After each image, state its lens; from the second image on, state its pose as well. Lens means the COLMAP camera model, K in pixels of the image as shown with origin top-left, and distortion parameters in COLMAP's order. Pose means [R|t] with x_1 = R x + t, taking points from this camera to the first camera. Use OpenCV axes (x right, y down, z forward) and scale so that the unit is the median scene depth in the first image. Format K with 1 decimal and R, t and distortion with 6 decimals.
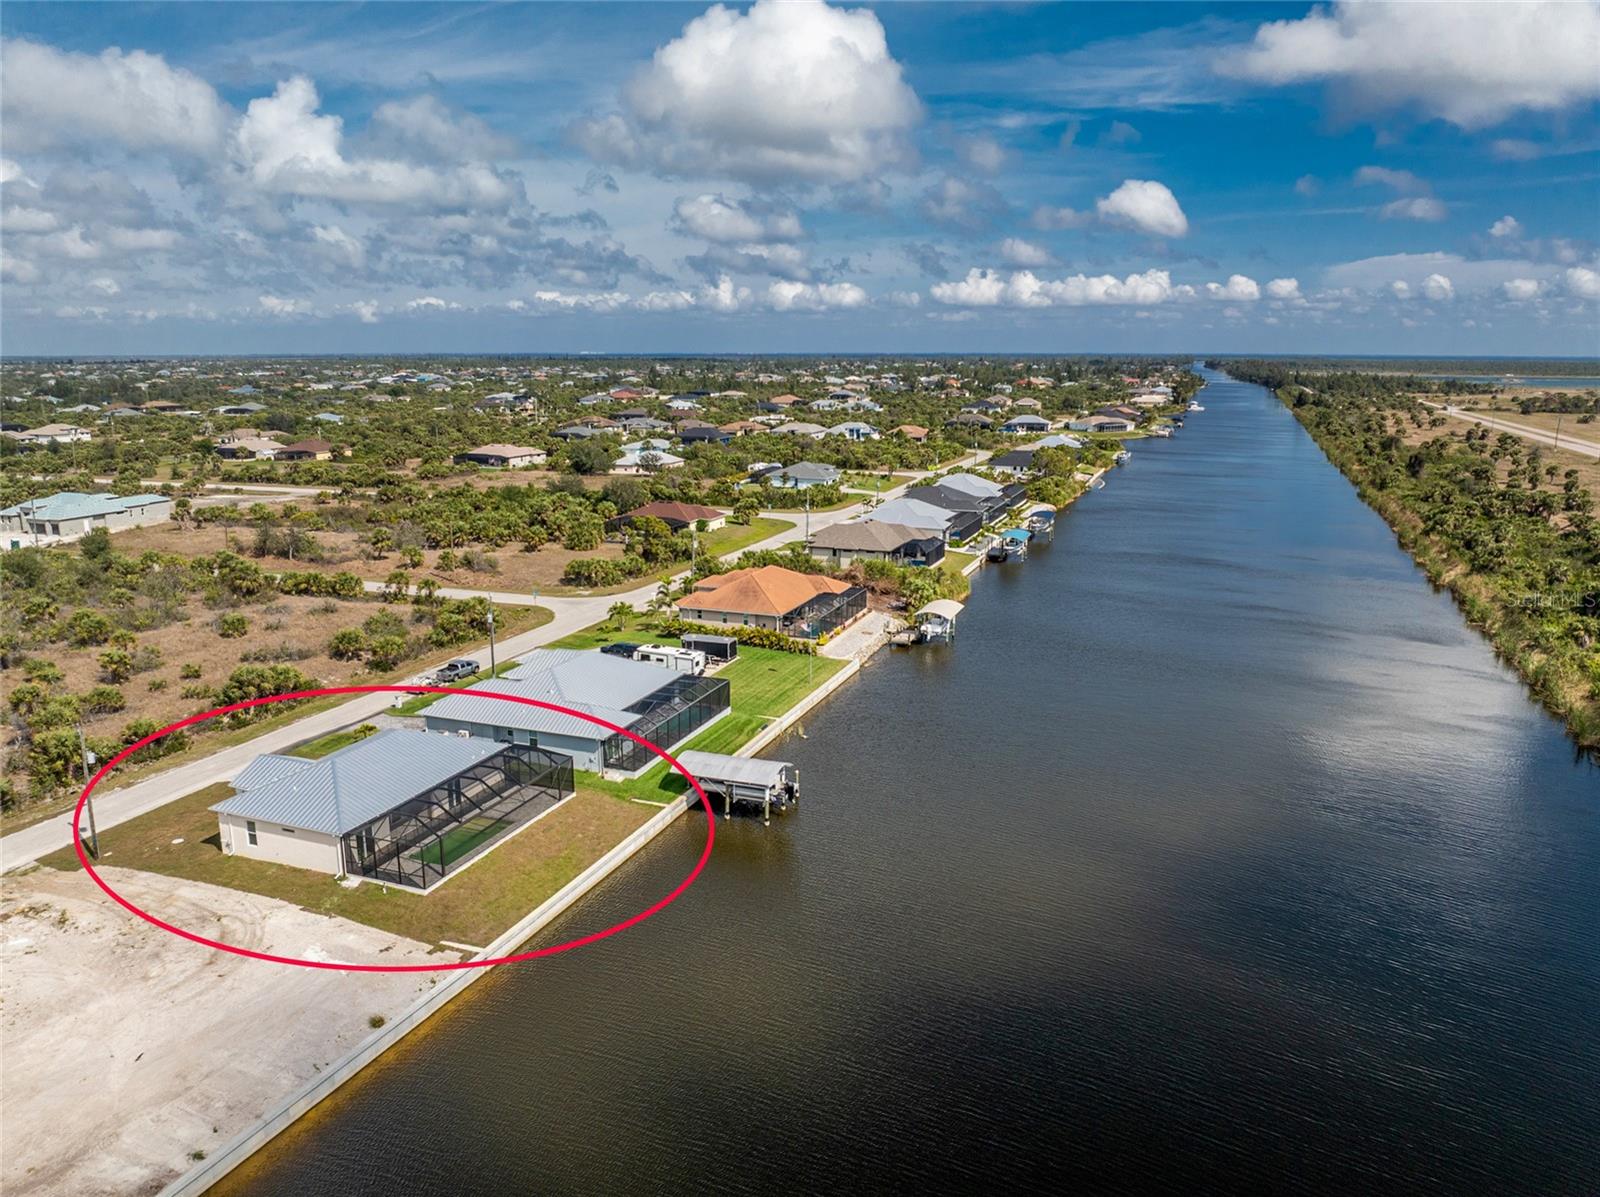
lens RADIAL K [[1111.5, 0, 800.0], [0, 1111.5, 598.5], [0, 0, 1]] dist [-0.035089, 0.000189]
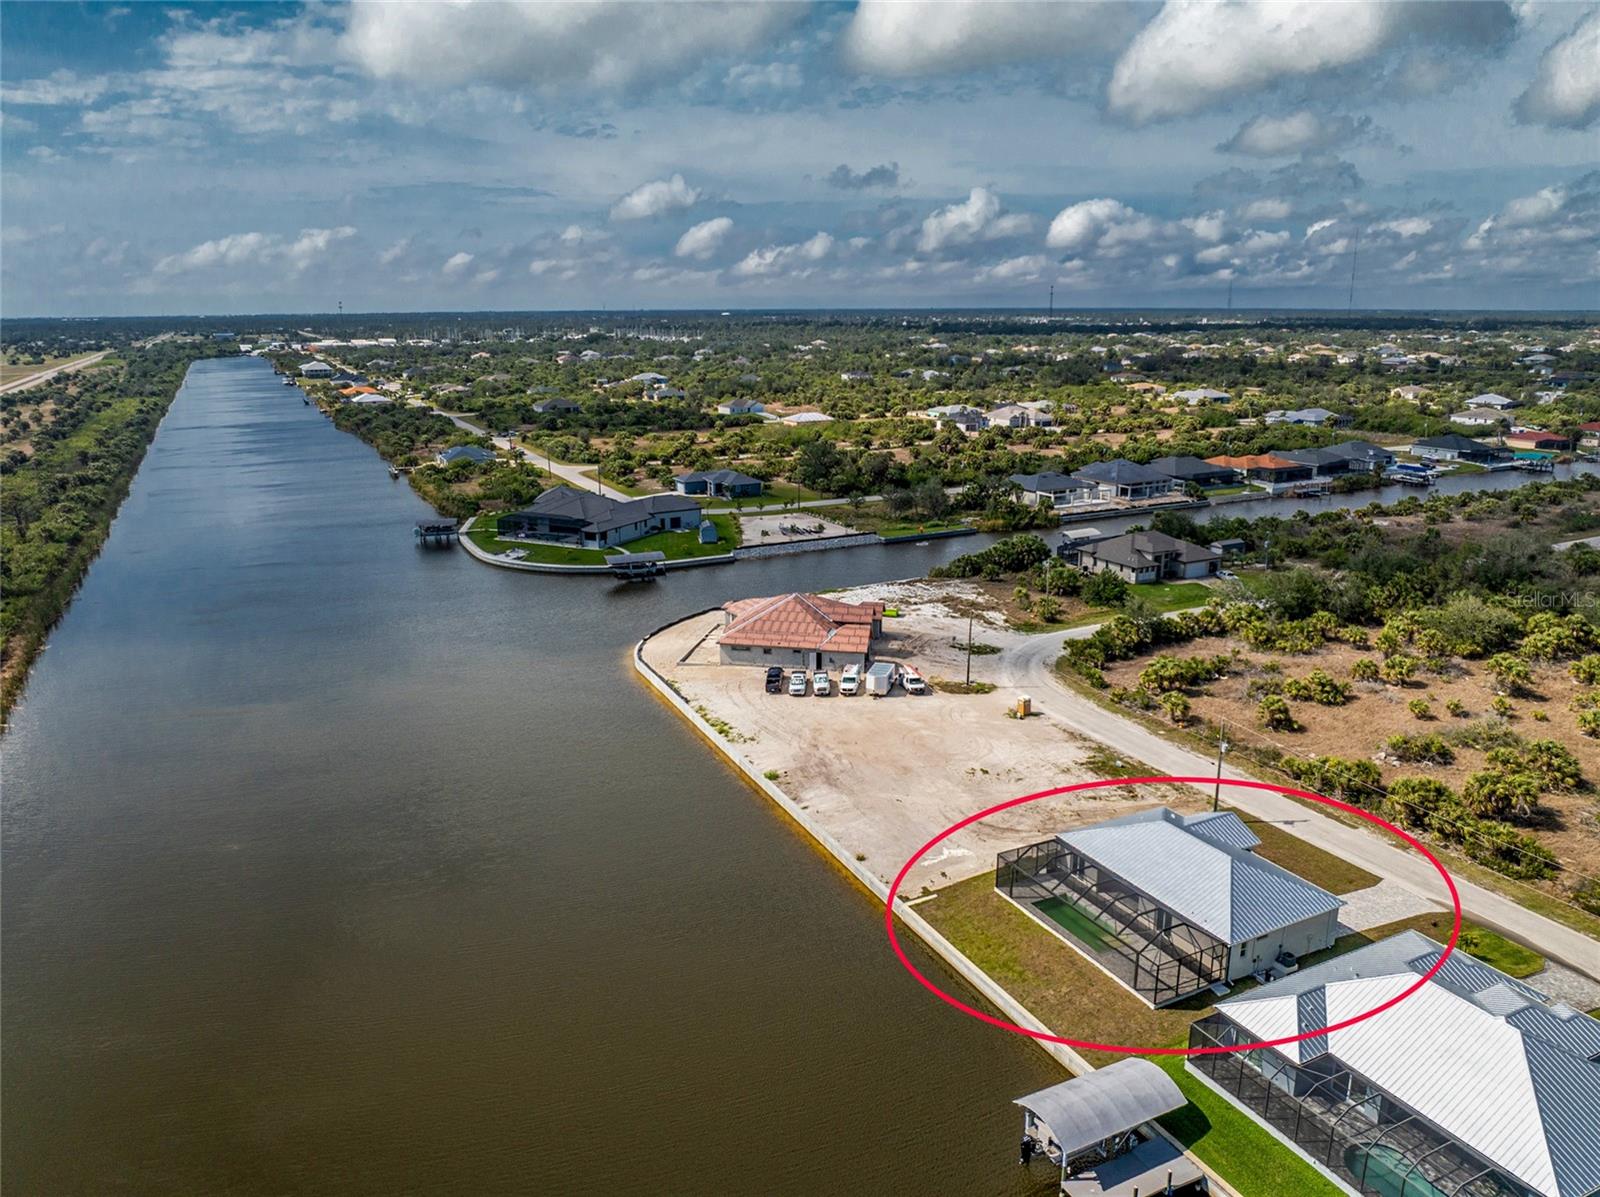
lens RADIAL K [[1162.9, 0, 799.1], [0, 1162.9, 552.1], [0, 0, 1]] dist [-0.047840, -0.000183]
pose [[-0.678068, 0.156964, -0.718043, 0.338222], [-0.155810, 0.924030, 0.349129, -0.248705], [0.718295, 0.348611, -0.602099, 0.741173]]
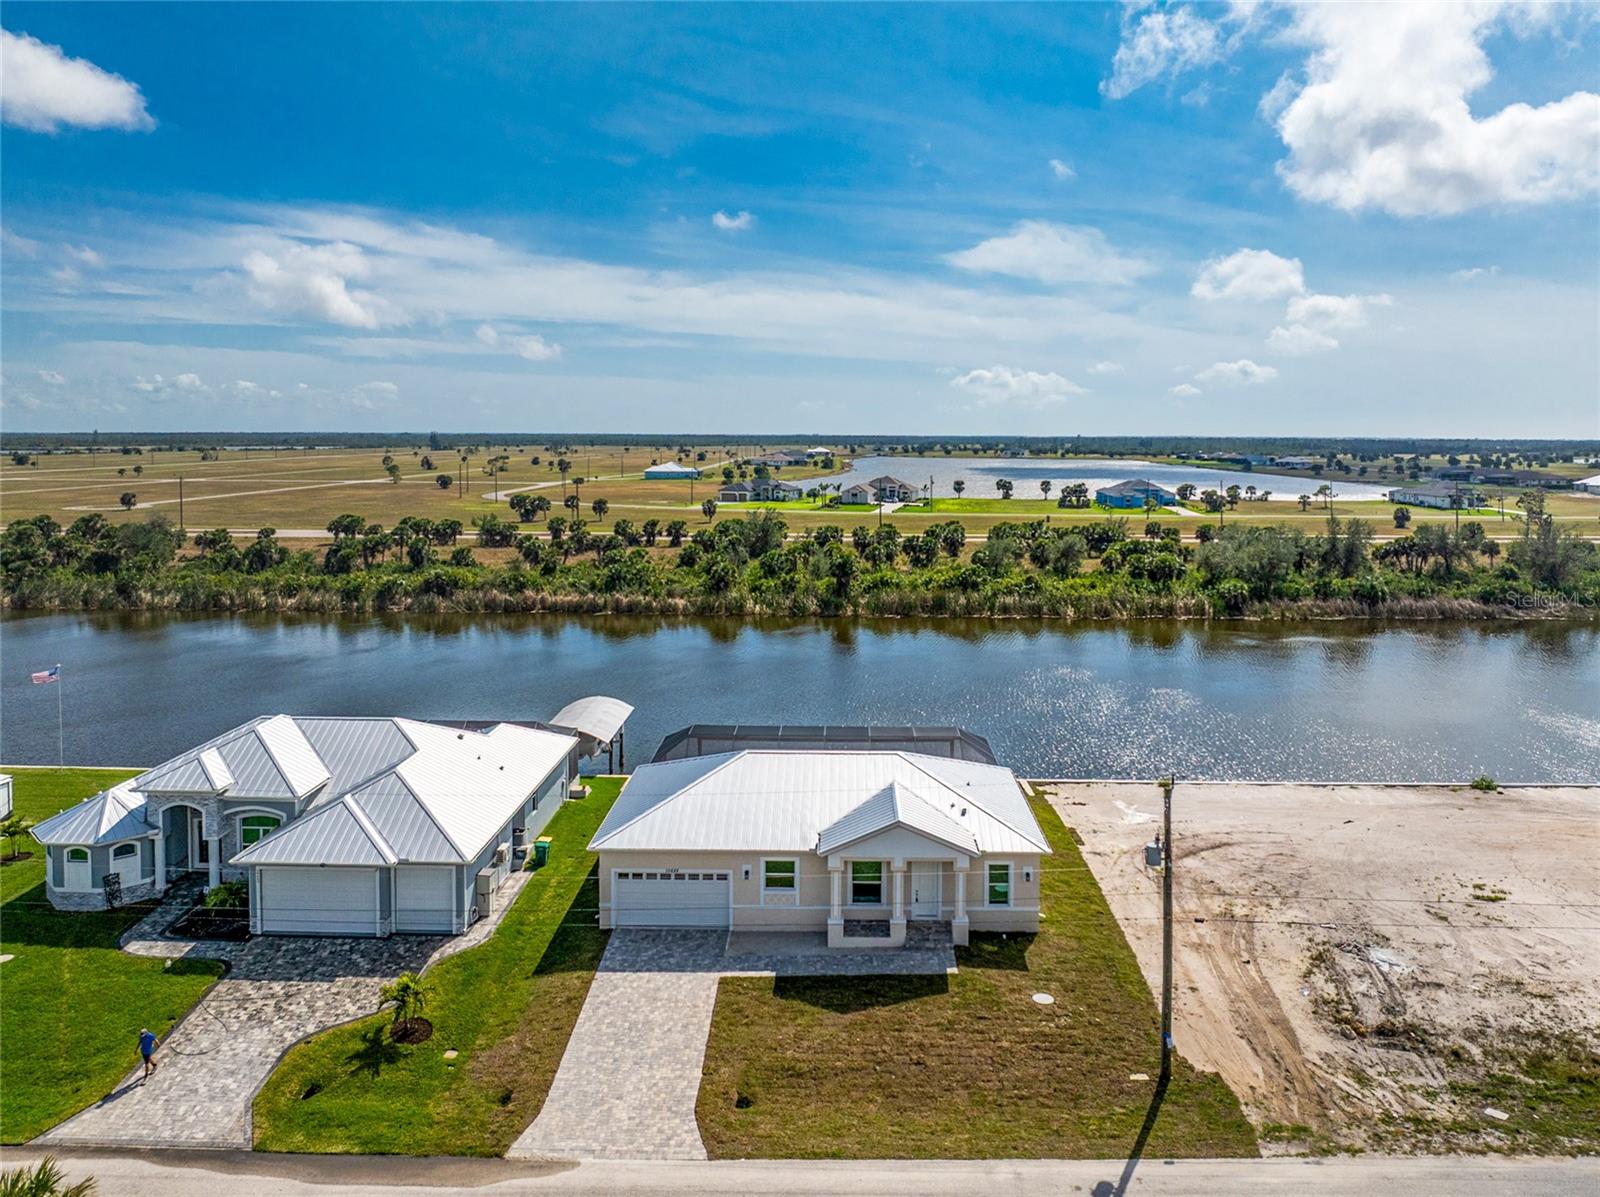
lens RADIAL K [[1144.0, 0, 825.8], [0, 1144.0, 598.2], [0, 0, 1]] dist [-0.040774, 0.005425]
pose [[-0.337500, -0.129740, 0.932342, -0.555288], [0.195631, 0.959163, 0.204290, -0.045169], [-0.920773, 0.251343, -0.298336, 0.669607]]
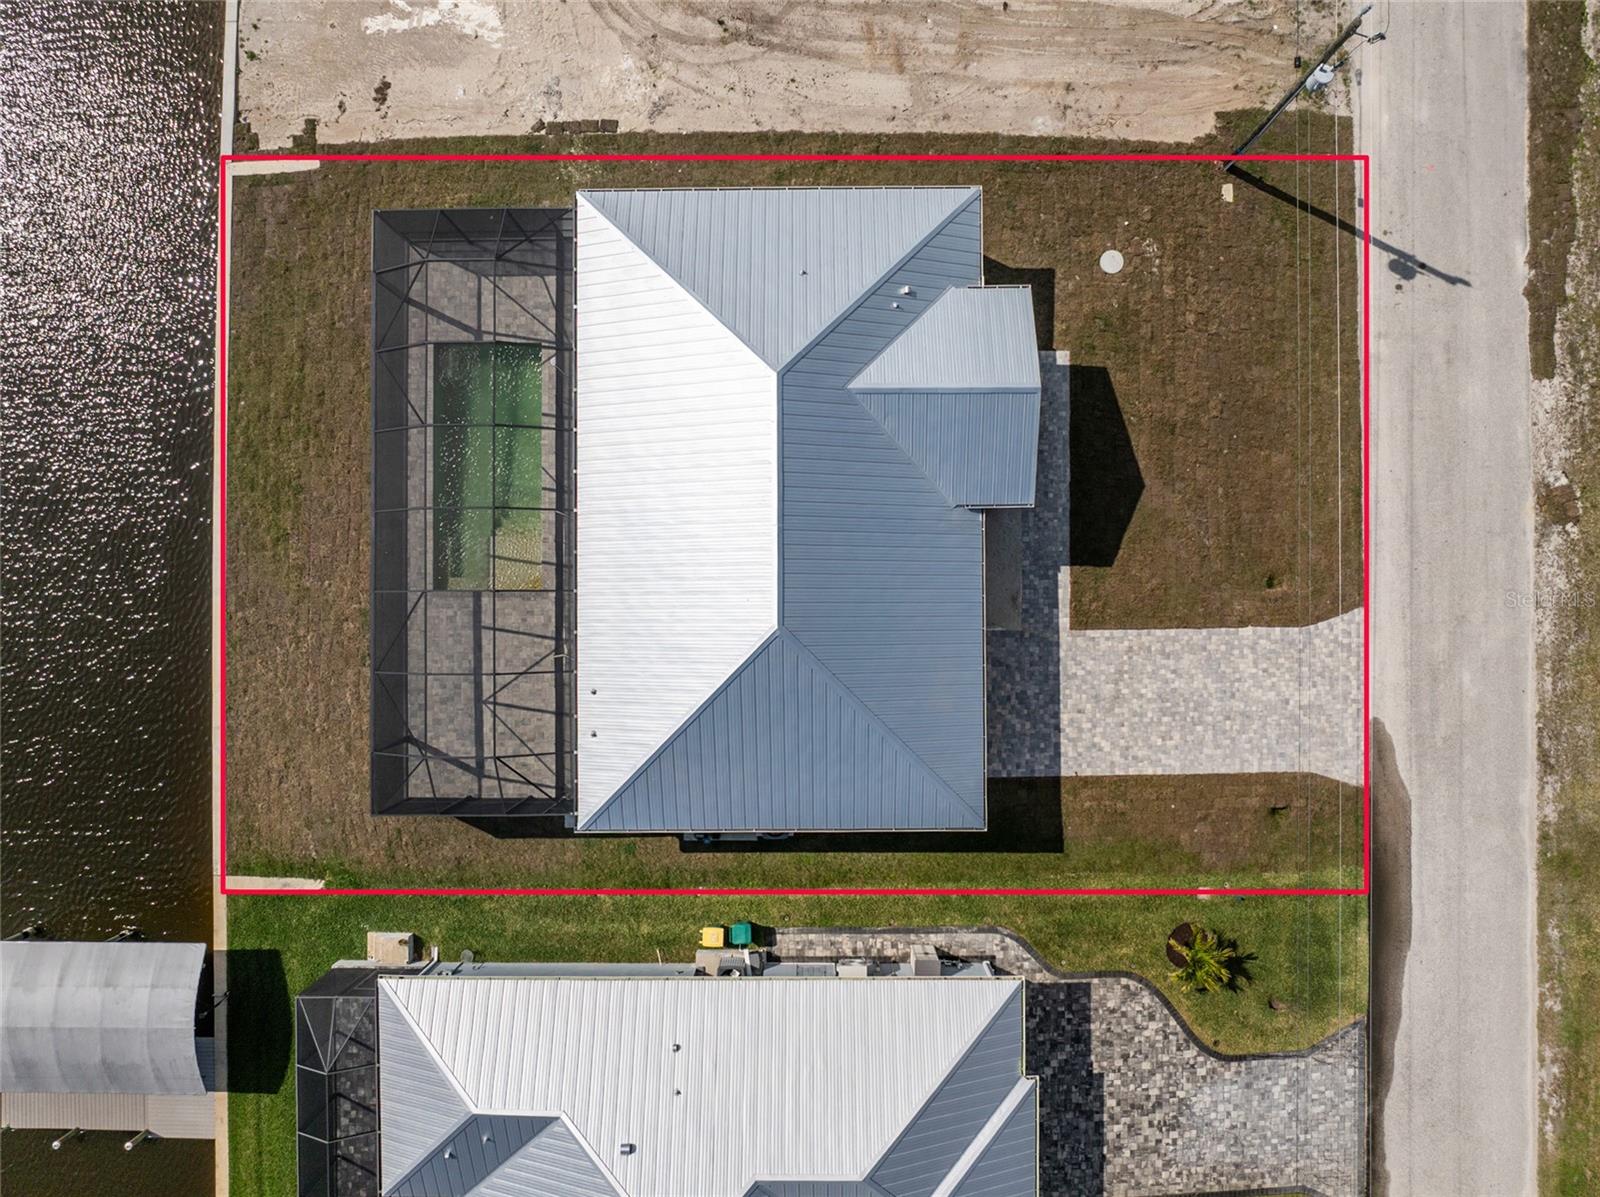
lens RADIAL K [[1144.0, 0, 825.8], [0, 1144.0, 598.2], [0, 0, 1]] dist [-0.040774, 0.005425]
pose [[-0.934801, 0.355151, 0.003885, -0.229236], [-0.068795, -0.191784, 0.979023, -0.141206], [0.348446, 0.914924, 0.203713, 0.552058]]
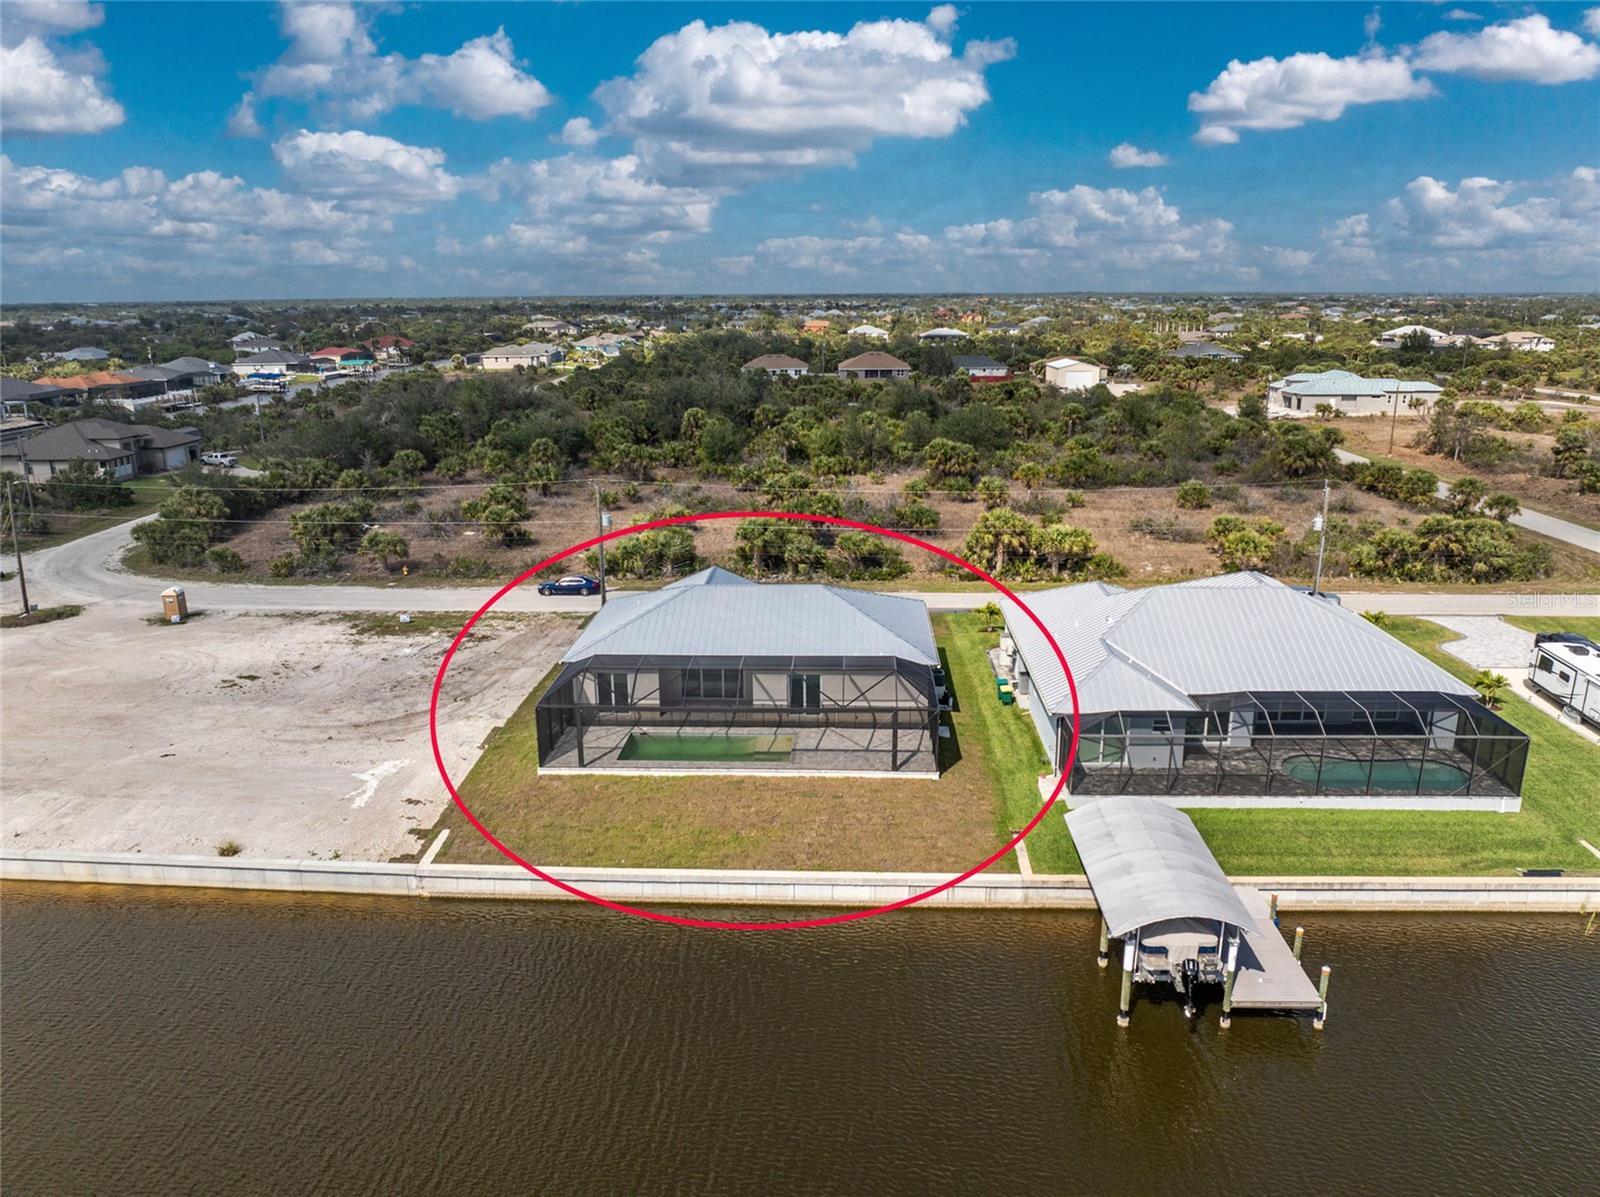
lens RADIAL K [[1144.0, 0, 825.8], [0, 1144.0, 598.2], [0, 0, 1]] dist [-0.040774, 0.005425]
pose [[0.328491, 0.244541, -0.912301, 0.176113], [-0.198753, 0.962171, 0.186344, -0.005533], [0.923359, 0.120110, 0.364667, 0.443609]]
